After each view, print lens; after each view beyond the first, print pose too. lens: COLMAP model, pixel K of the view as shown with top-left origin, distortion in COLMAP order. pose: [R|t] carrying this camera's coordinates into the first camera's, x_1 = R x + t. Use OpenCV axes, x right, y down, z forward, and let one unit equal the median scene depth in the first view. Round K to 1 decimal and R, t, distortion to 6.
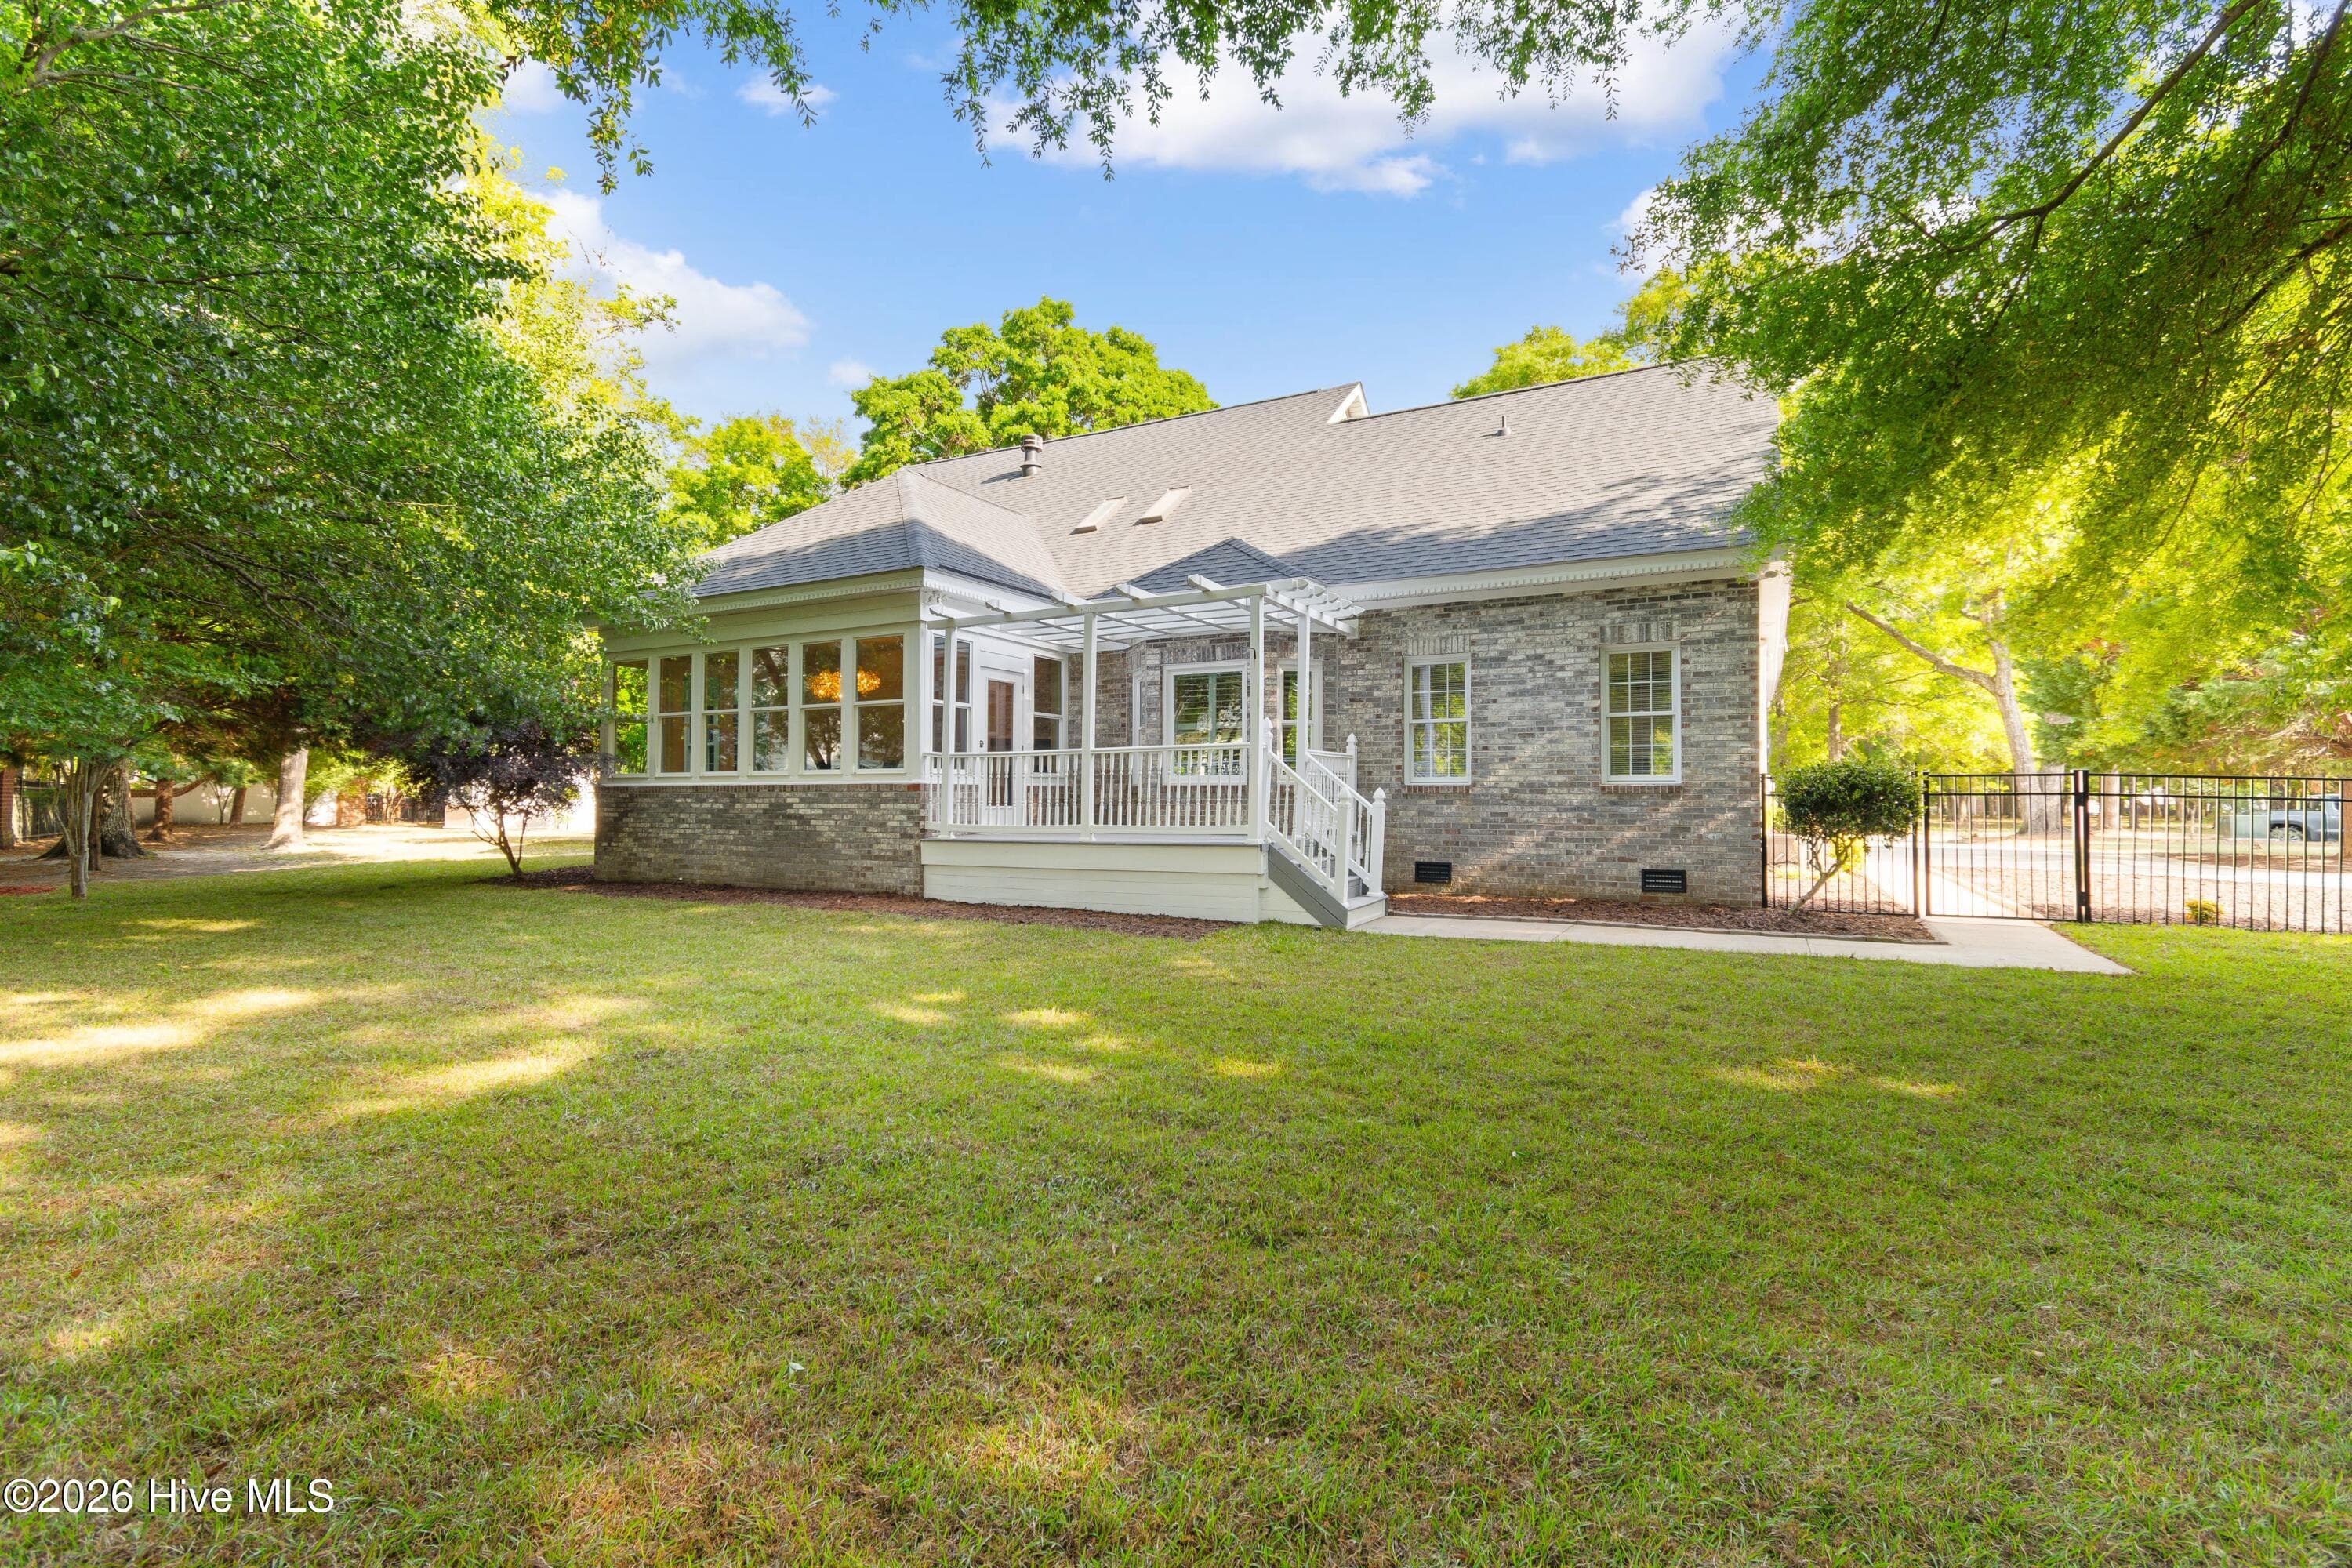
lens RADIAL K [[1138.9, 0, 1176.0], [0, 1138.9, 784.0], [0, 0, 1]] dist [0.000966, 0.000116]
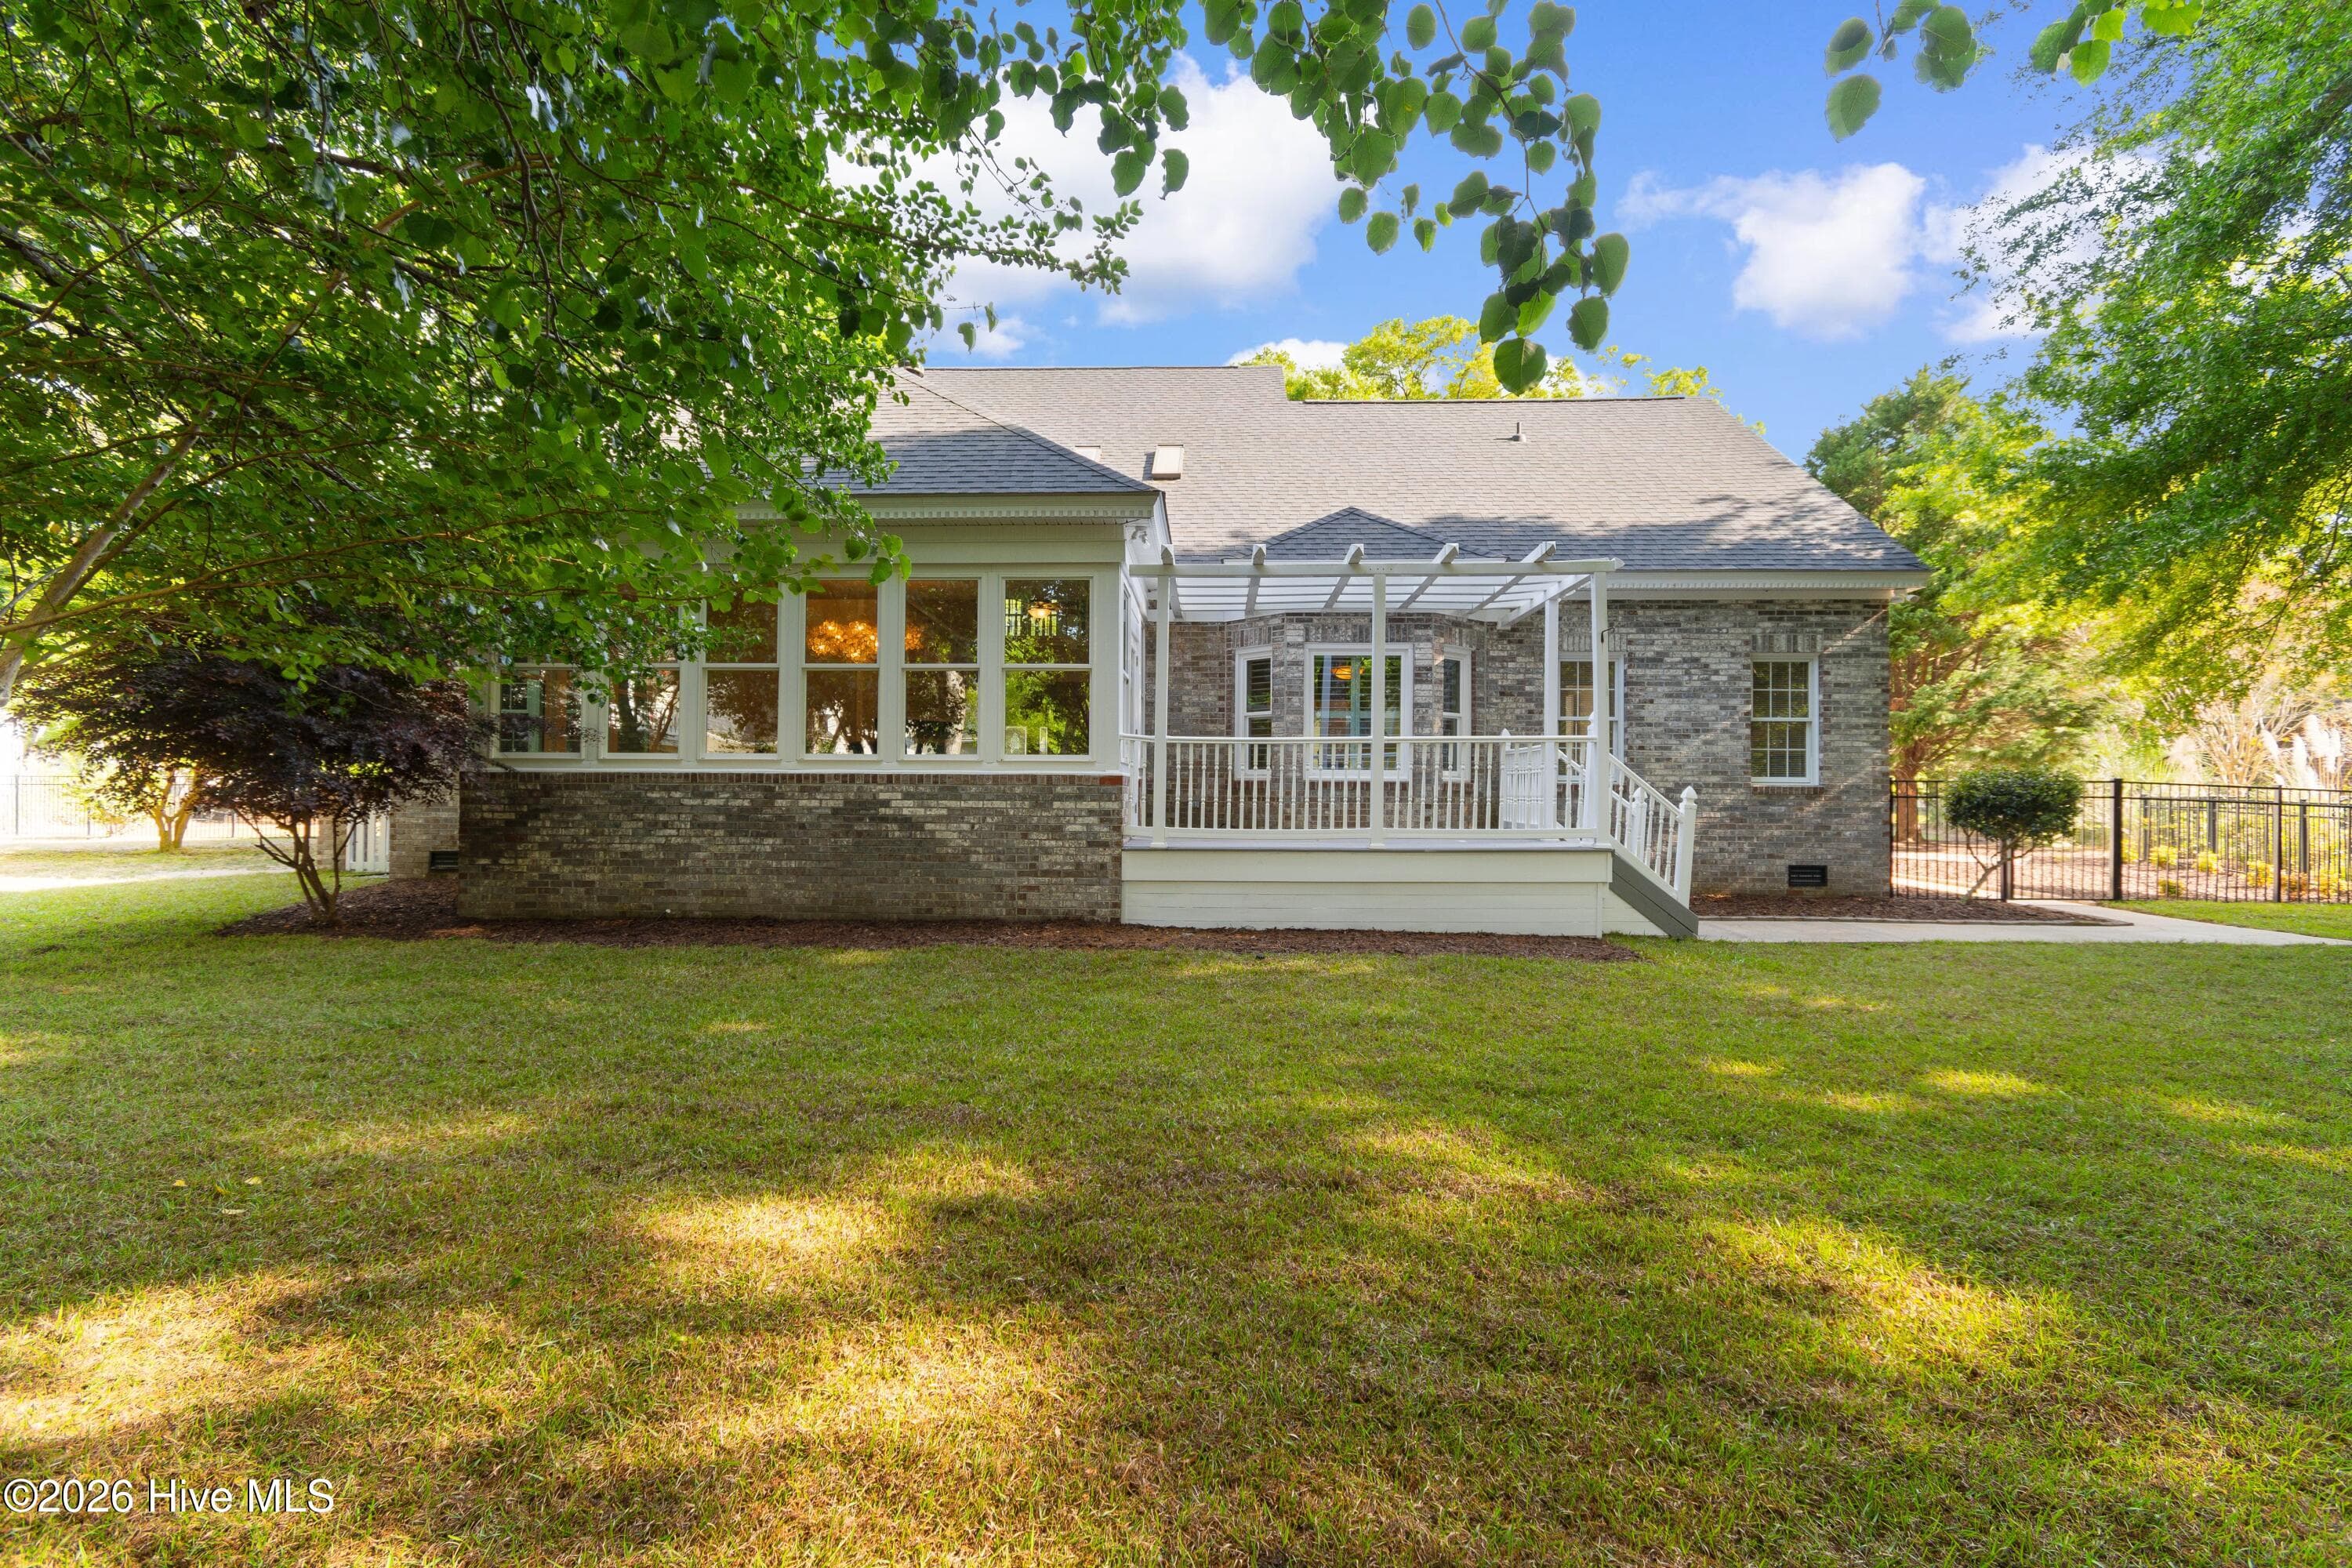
lens RADIAL K [[1090.3, 0, 1176.0], [0, 1090.3, 784.0], [0, 0, 1]] dist [-0.003978, -0.000296]
pose [[0.890722, 0.009610, 0.454447, -0.528564], [-0.012469, 0.999917, 0.003295, 0.002385], [-0.454378, -0.008601, 0.890768, 0.330173]]
